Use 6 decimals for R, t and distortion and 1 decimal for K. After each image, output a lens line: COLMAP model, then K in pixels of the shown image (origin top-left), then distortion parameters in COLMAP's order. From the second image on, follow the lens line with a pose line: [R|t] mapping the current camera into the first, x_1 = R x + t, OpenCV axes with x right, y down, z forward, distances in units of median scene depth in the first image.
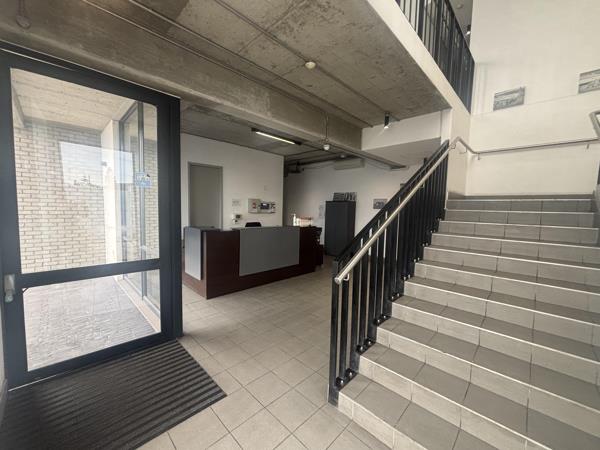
lens RADIAL K [[243.3, 0, 298.1], [0, 243.3, 224.2], [0, 0, 1]] dist [0.002015, 0.000266]
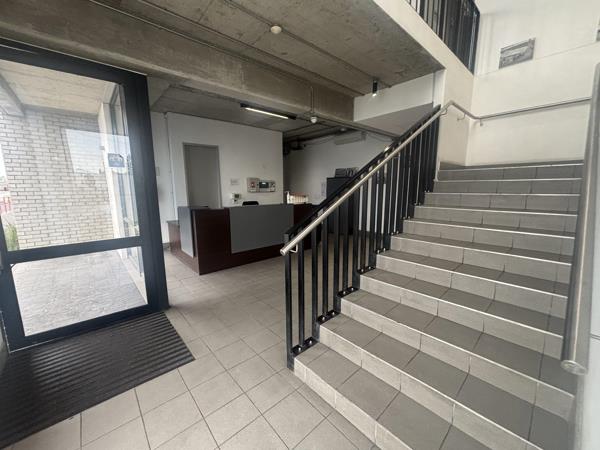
lens RADIAL K [[243.3, 0, 298.1], [0, 243.3, 224.2], [0, 0, 1]] dist [0.002015, 0.000266]
pose [[0.997341, -0.021058, -0.069769, 0.168901], [0.026839, 0.996190, 0.082979, 0.018496], [0.067755, -0.084631, 0.994106, 0.005228]]
